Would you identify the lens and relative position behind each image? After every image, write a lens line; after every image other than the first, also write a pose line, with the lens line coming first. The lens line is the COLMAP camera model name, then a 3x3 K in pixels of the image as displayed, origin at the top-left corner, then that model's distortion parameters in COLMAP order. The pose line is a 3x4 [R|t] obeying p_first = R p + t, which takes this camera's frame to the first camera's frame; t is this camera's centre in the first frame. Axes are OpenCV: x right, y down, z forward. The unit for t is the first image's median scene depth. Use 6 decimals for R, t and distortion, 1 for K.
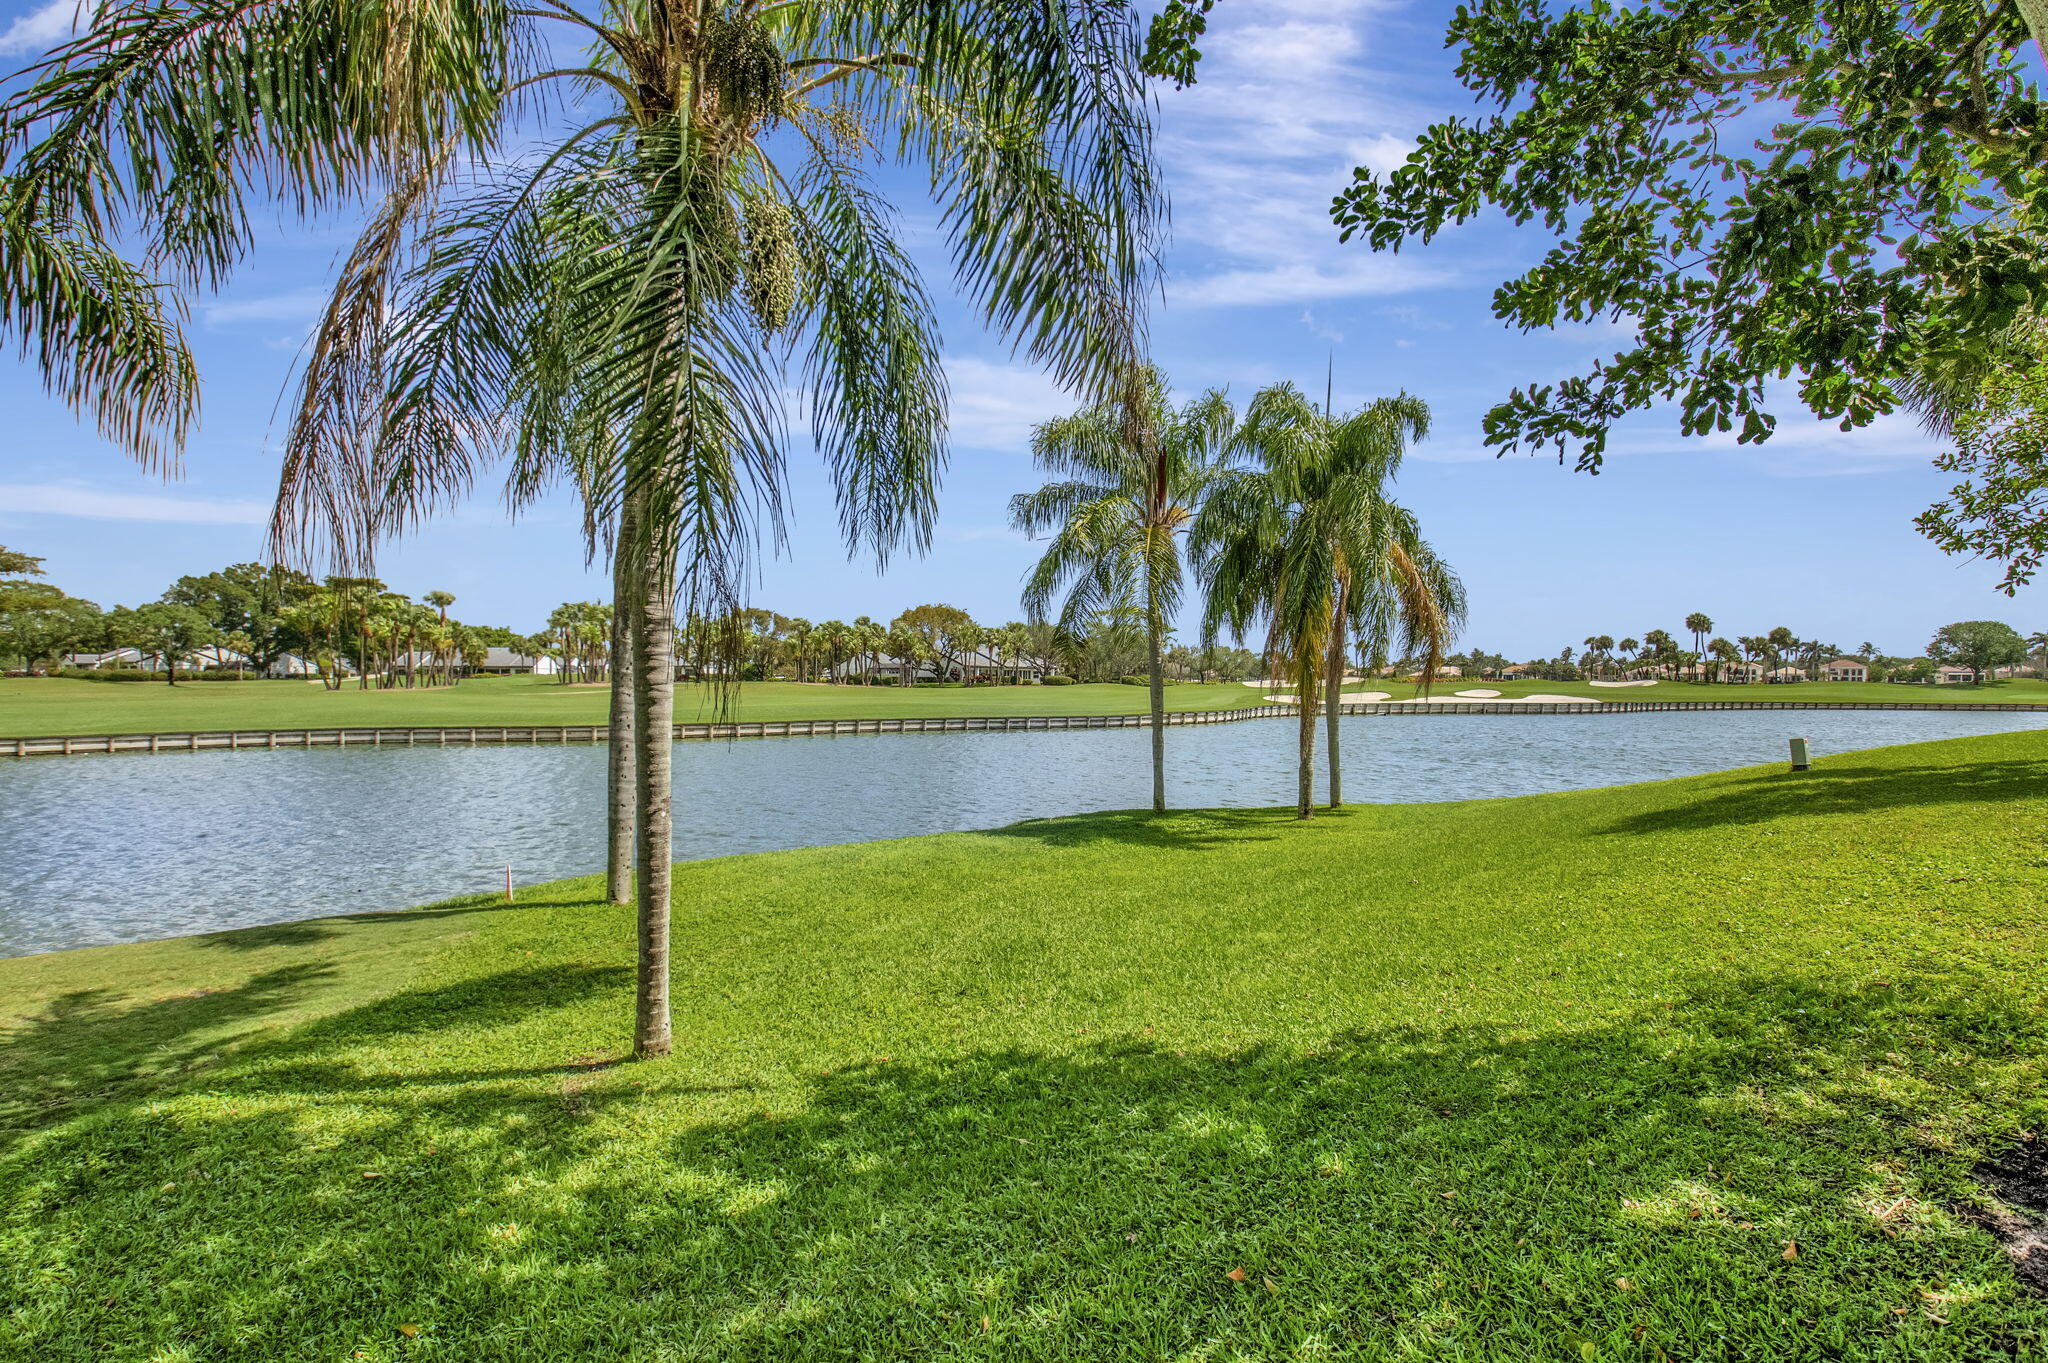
lens RADIAL K [[899.6, 0, 1003.9], [0, 899.6, 710.0], [0, 0, 1]] dist [-0.000518, -0.015994]
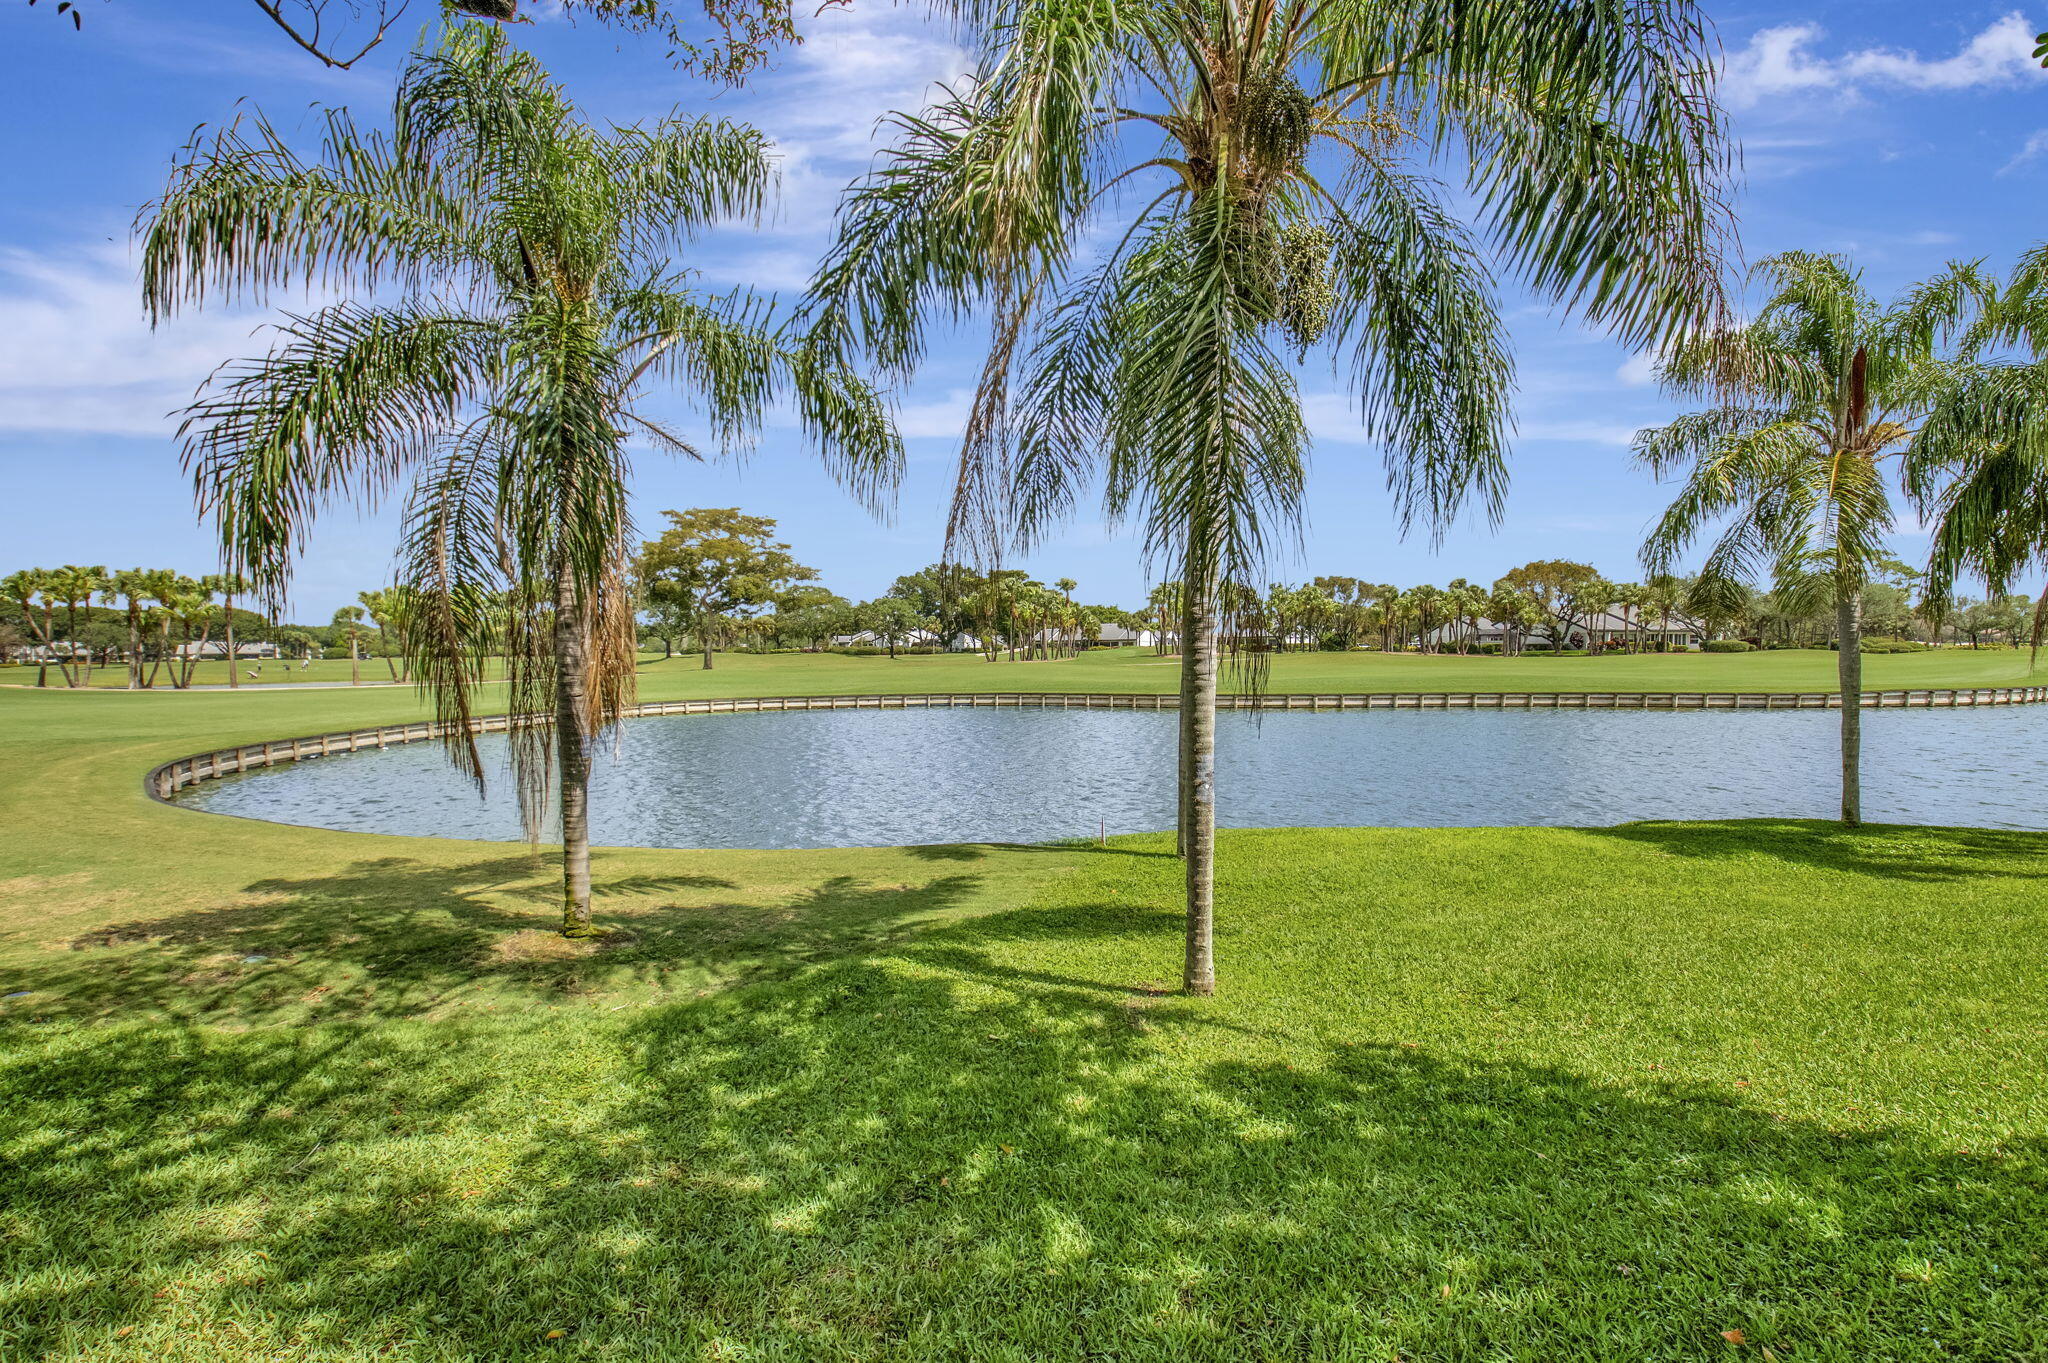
lens RADIAL K [[899.6, 0, 1020.2], [0, 899.6, 671.3], [0, 0, 1]] dist [-0.000518, -0.015994]
pose [[0.818511, 0.003190, -0.574481, 0.070795], [-0.008215, 0.999947, -0.006153, -0.019007], [0.574431, 0.009756, 0.818495, -0.070329]]
